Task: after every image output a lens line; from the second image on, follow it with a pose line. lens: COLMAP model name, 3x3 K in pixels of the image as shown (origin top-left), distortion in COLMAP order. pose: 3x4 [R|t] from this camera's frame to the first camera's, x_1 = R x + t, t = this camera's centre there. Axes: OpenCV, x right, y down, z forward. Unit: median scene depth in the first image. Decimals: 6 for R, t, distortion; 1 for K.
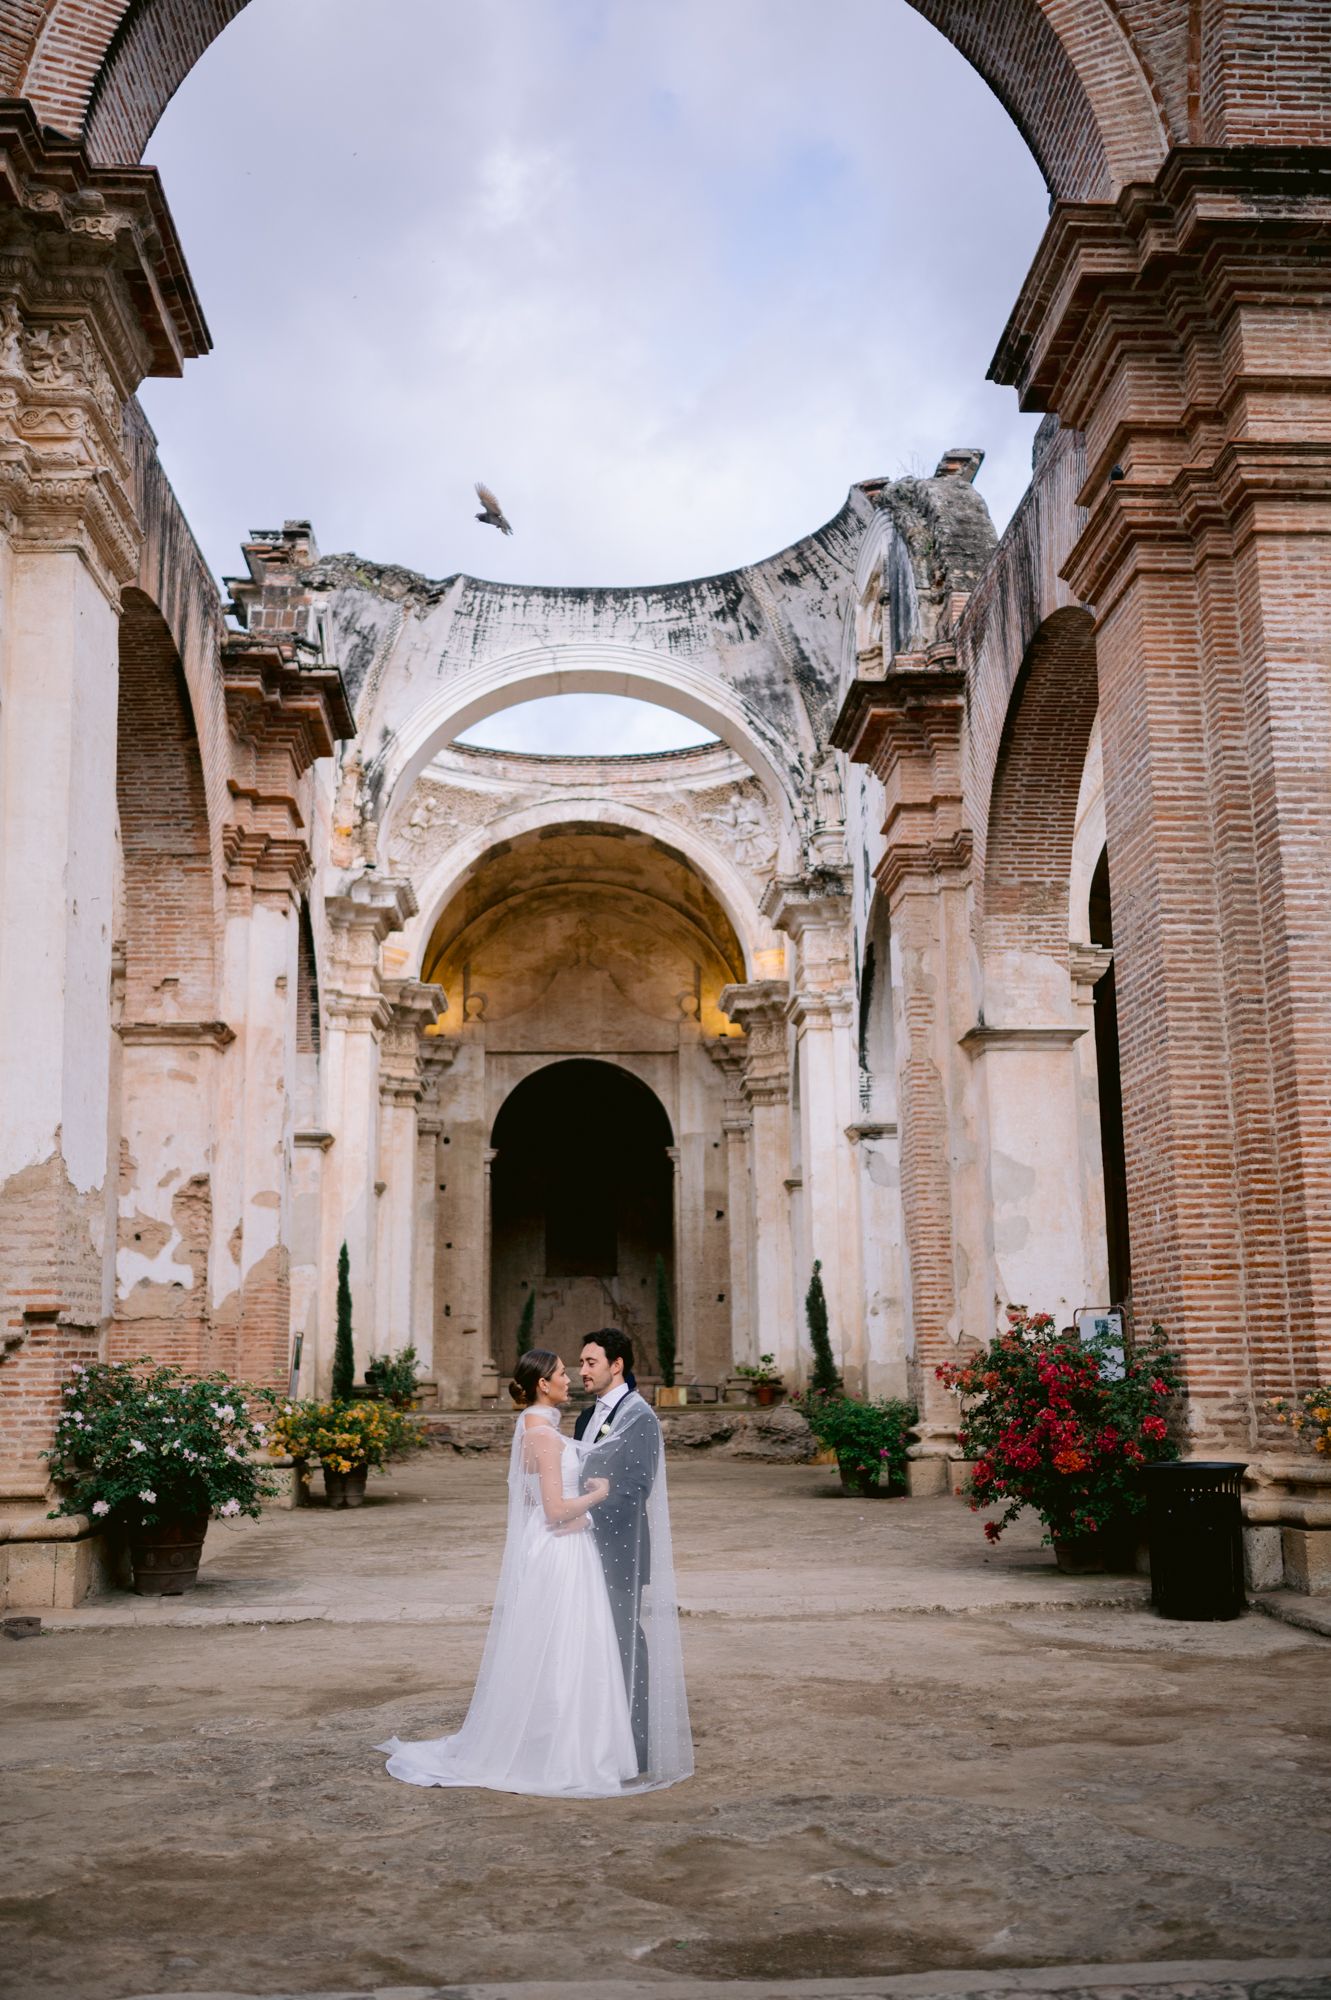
lens RADIAL K [[1953.2, 0, 706.6], [0, 1953.2, 1001.9], [0, 0, 1]] dist [-0.003936, 0.002911]
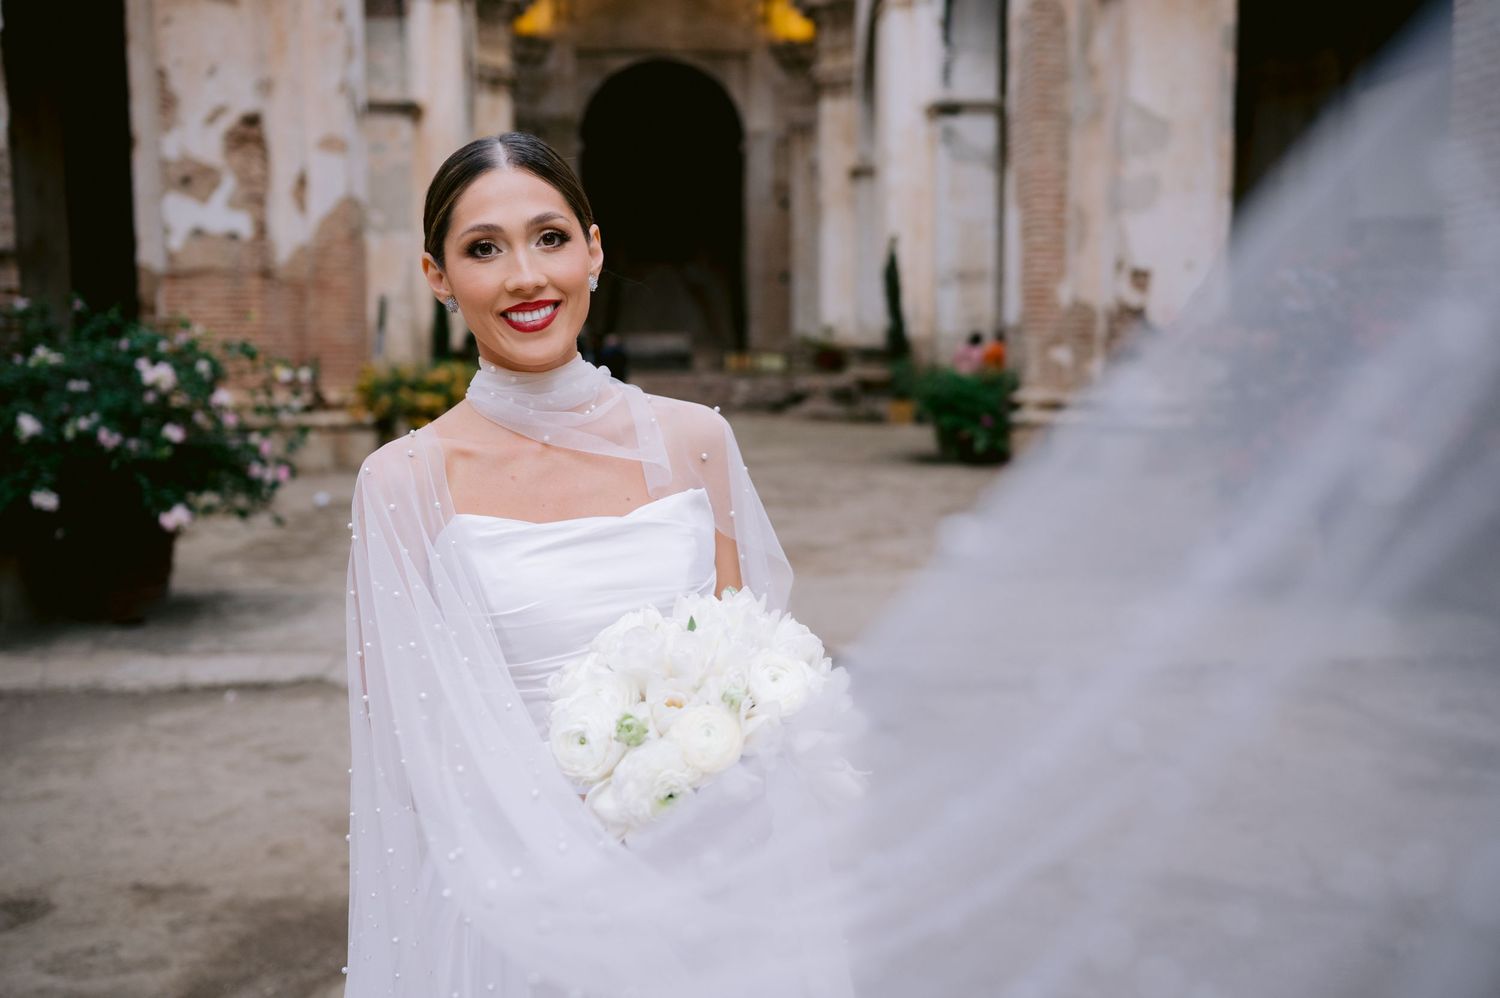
lens RADIAL K [[1480.9, 0, 750.0], [0, 1480.9, 499.0], [0, 0, 1]] dist [-0.001137, -0.001463]
pose [[0.999934, 0.011435, 0.001356, -0.020439], [-0.011343, 0.957832, 0.287106, 0.042945], [0.001984, -0.287103, 0.957898, 0.209448]]
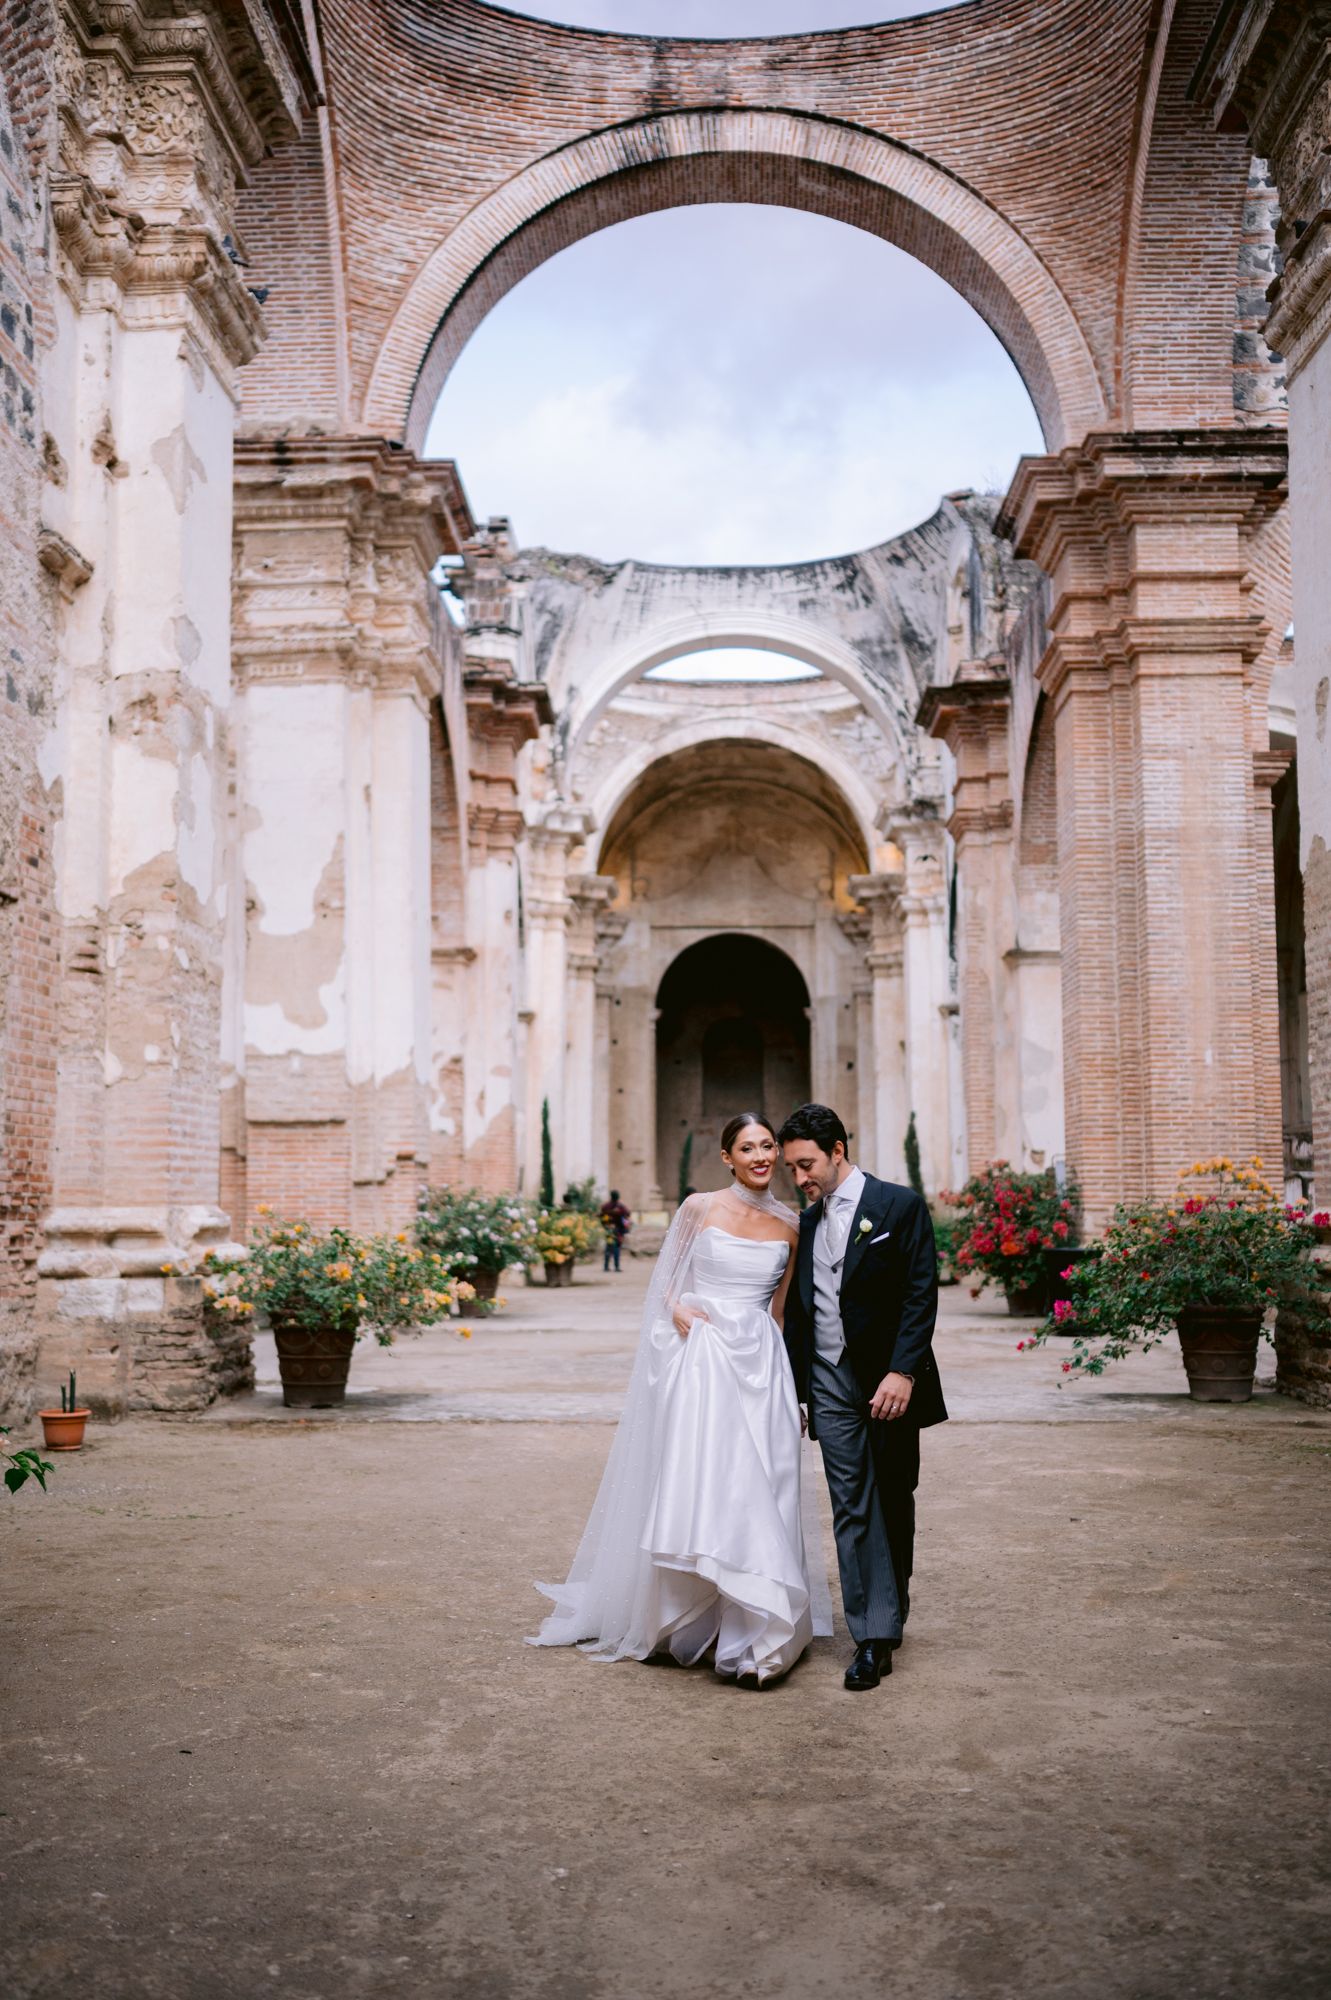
lens RADIAL K [[1974.6, 0, 725.6], [0, 1974.6, 1000.0], [0, 0, 1]] dist [-0.001137, -0.001463]
pose [[0.997445, 0.002750, -0.071387, 0.027172], [0.003389, 0.996312, 0.085734, -0.052292], [0.071359, -0.085757, 0.993757, -0.290744]]
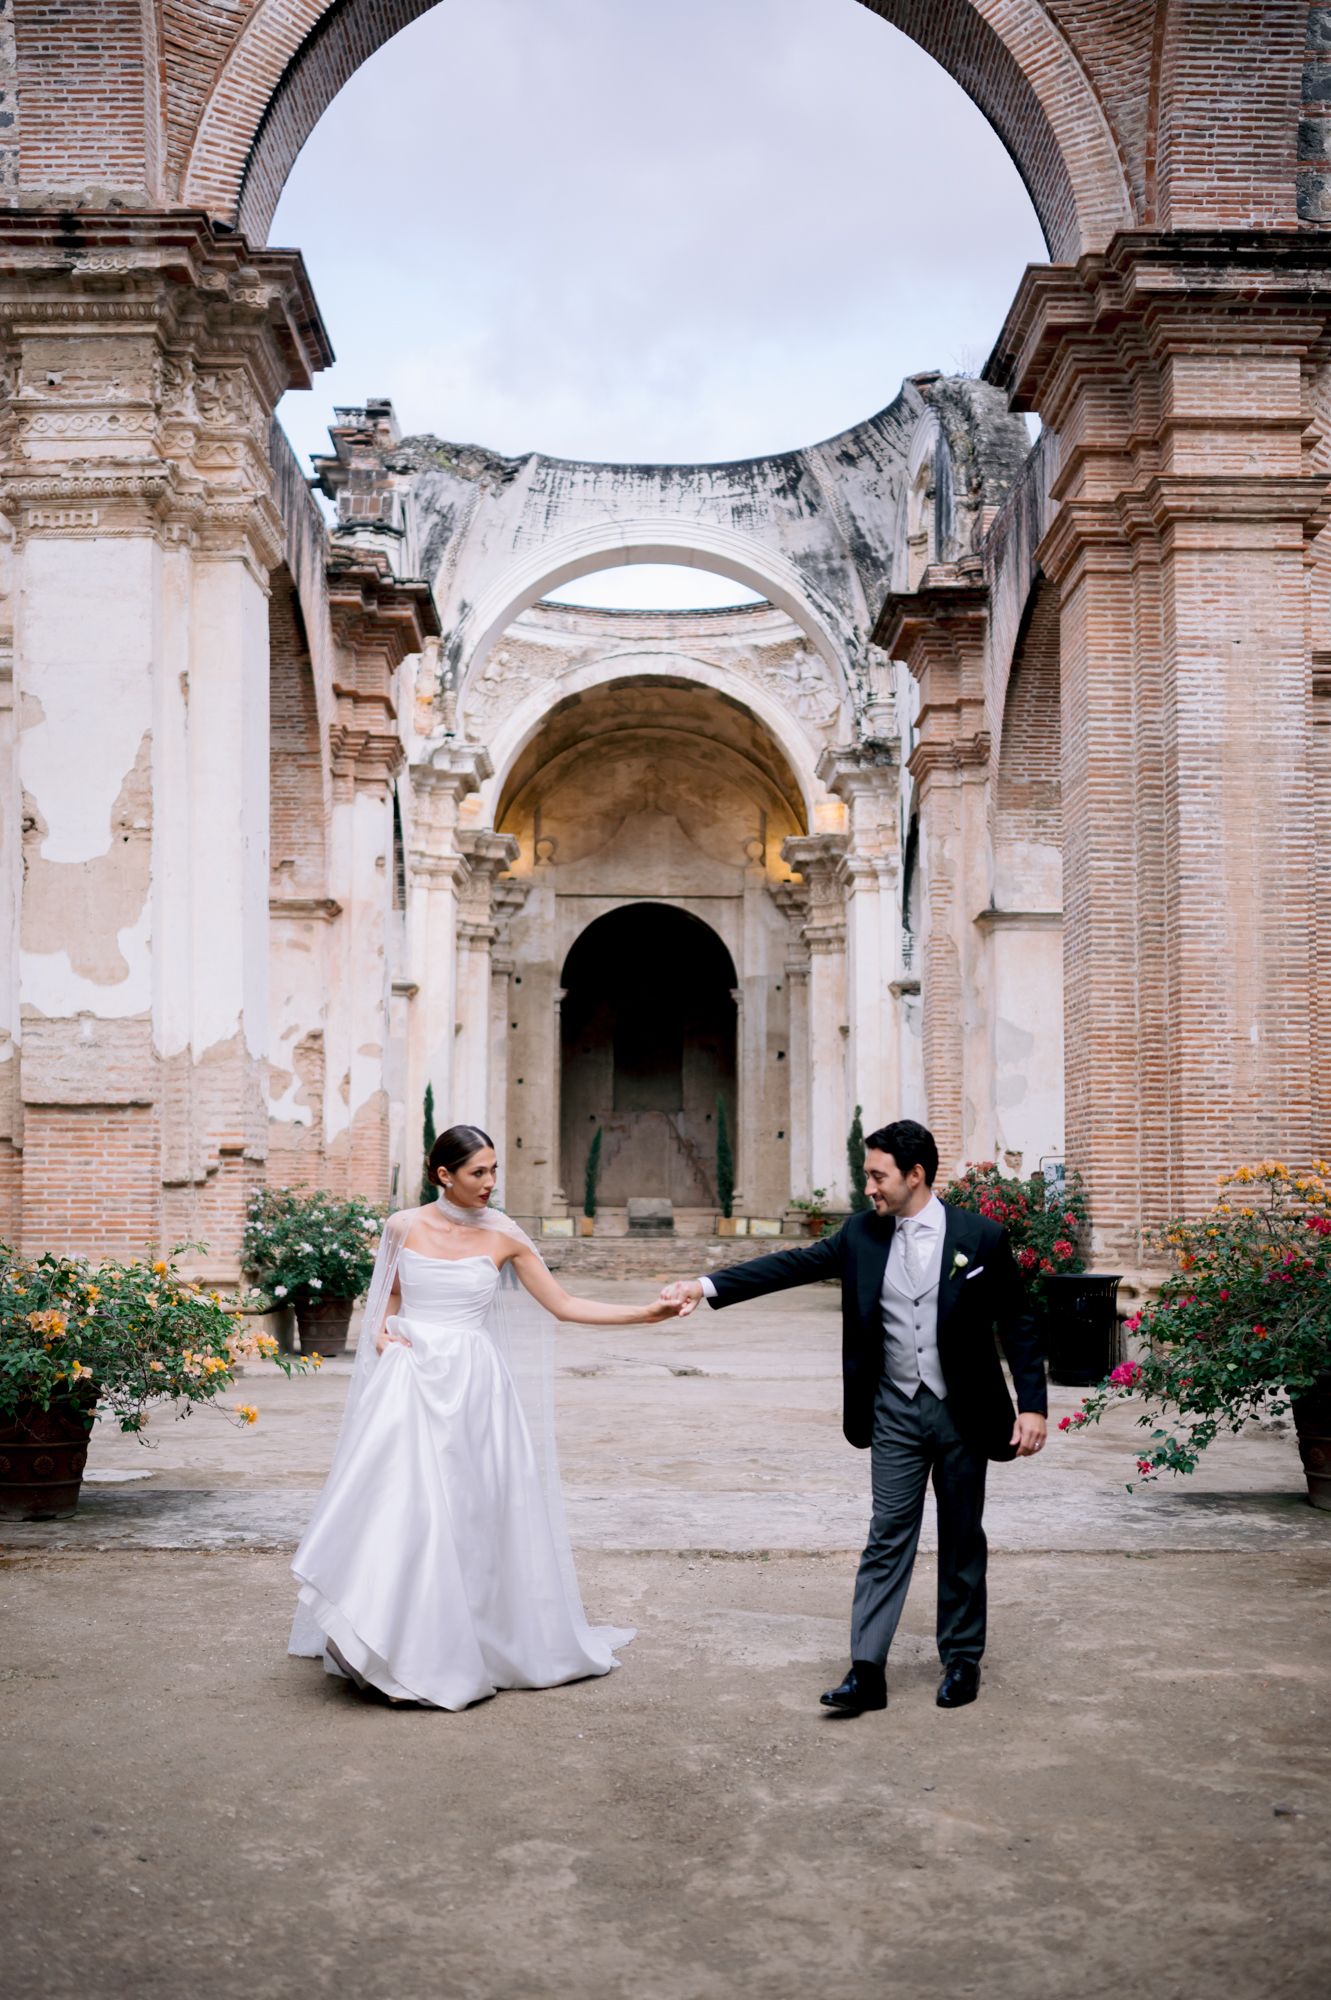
lens RADIAL K [[2102.5, 0, 717.3], [0, 2102.5, 1067.1], [0, 0, 1]] dist [-0.006517, 0.010768]
pose [[0.999304, 0.015485, -0.033938, 0.017663], [-0.011257, 0.992539, 0.121407, -0.031988], [0.035565, -0.120940, 0.992022, -0.174277]]
